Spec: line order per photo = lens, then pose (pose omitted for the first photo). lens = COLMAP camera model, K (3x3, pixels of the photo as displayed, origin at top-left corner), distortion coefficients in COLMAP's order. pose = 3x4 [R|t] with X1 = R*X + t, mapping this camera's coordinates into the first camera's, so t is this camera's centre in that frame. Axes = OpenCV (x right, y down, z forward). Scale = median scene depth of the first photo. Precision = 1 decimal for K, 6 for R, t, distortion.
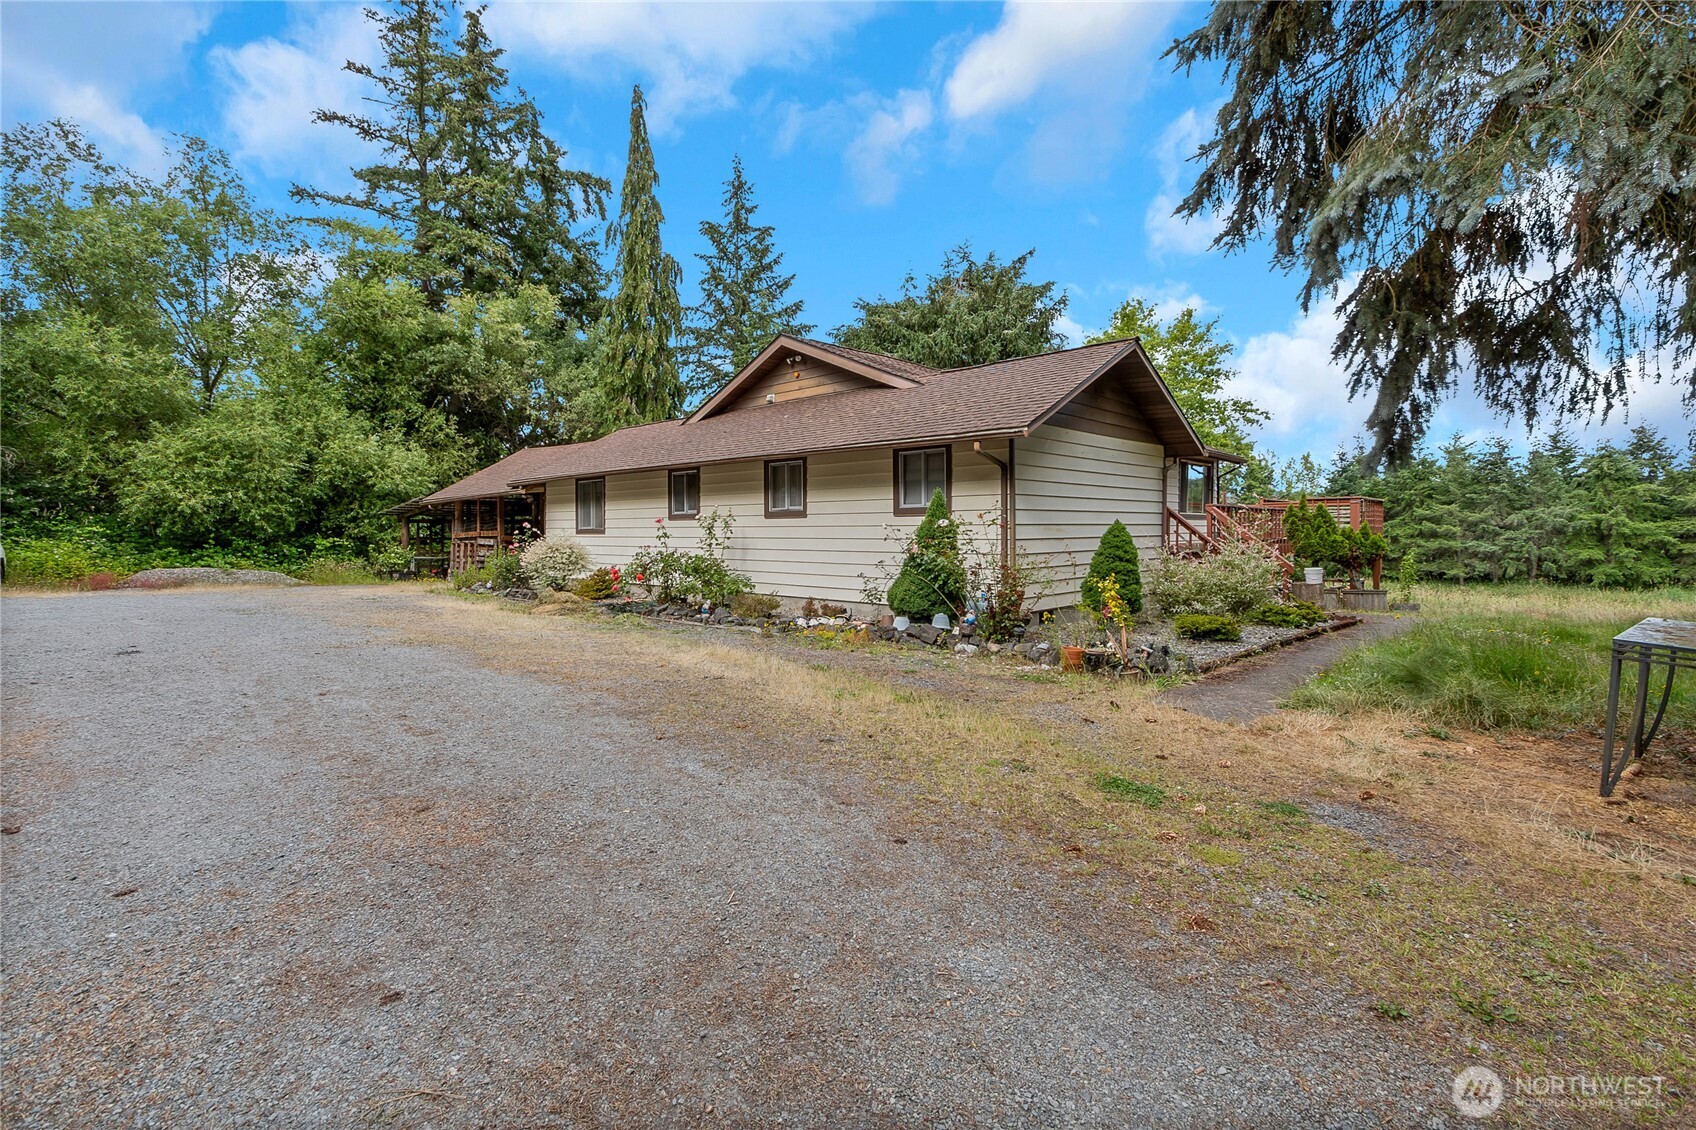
lens RADIAL K [[769.6, 0, 854.9], [0, 769.6, 548.1], [0, 0, 1]] dist [0.001778, -0.001218]
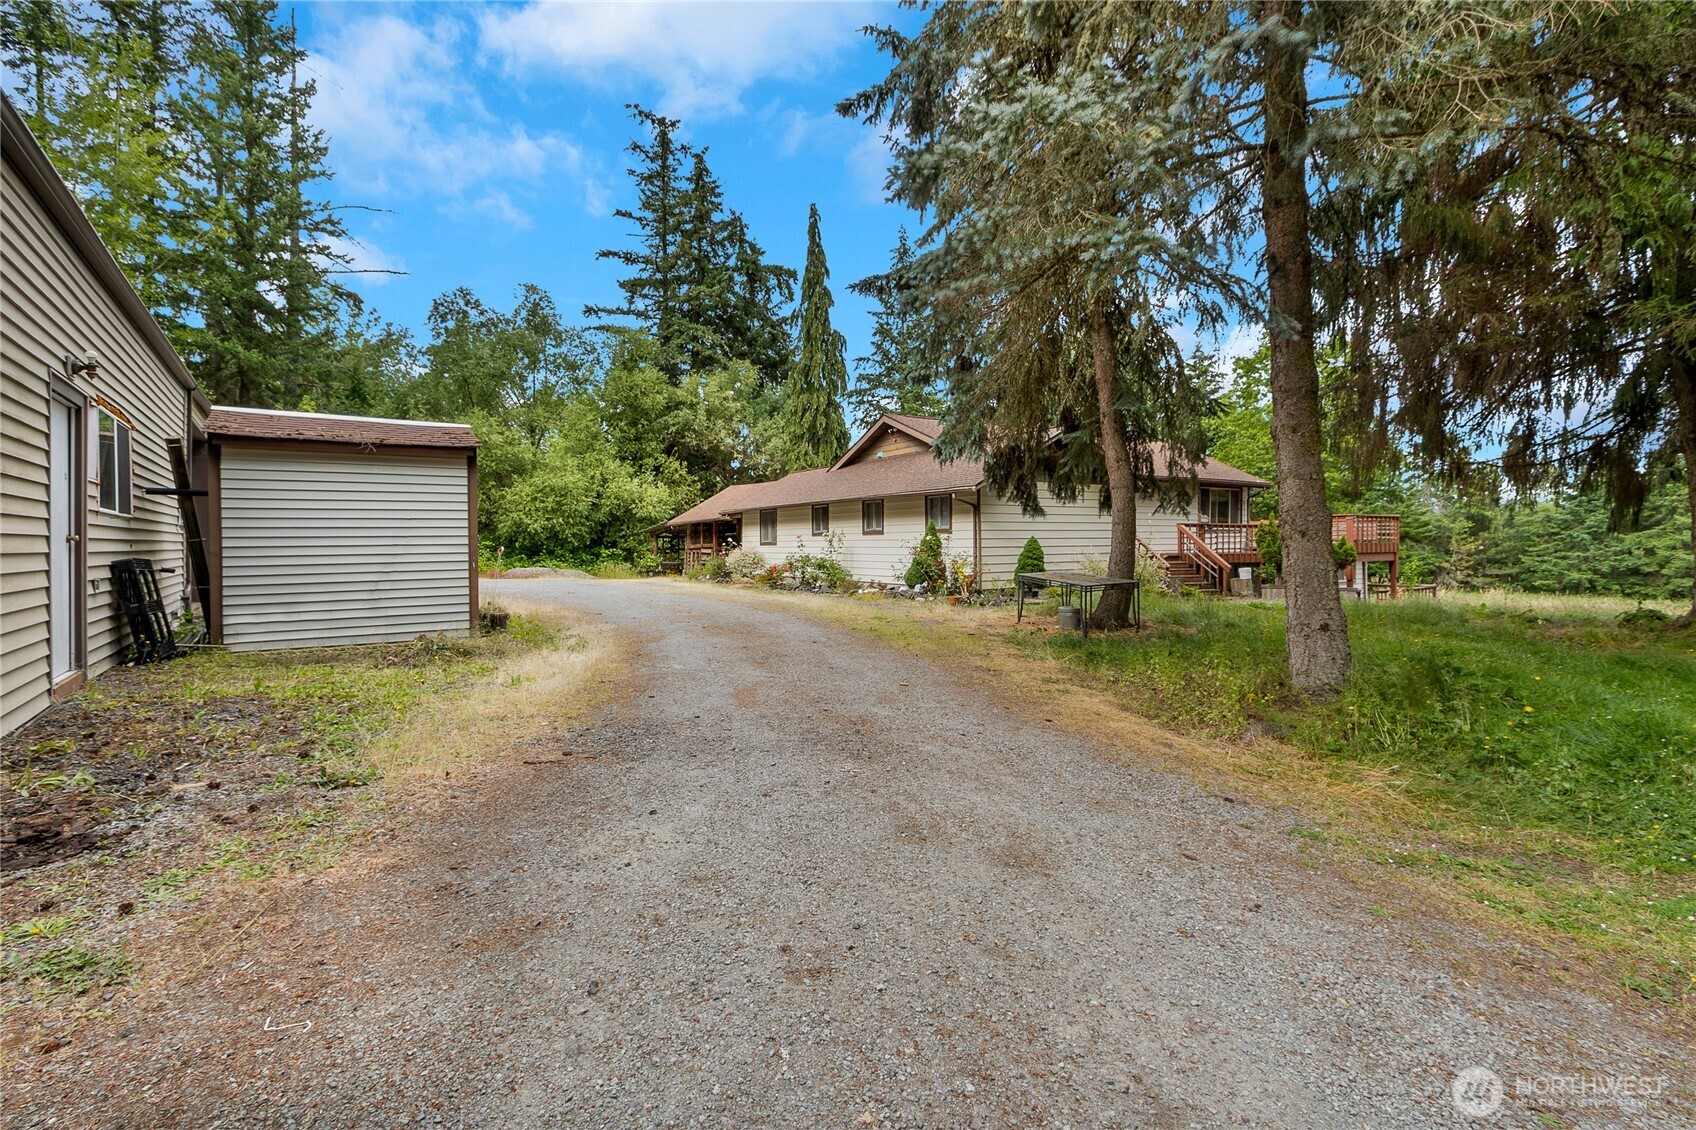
lens RADIAL K [[769.6, 0, 859.9], [0, 769.6, 559.5], [0, 0, 1]] dist [0.001778, -0.001218]
pose [[0.968817, 0.002997, -0.247758, 0.133786], [-0.003378, 0.999994, -0.001112, 0.006863], [0.247754, 0.001914, 0.968821, -0.278063]]
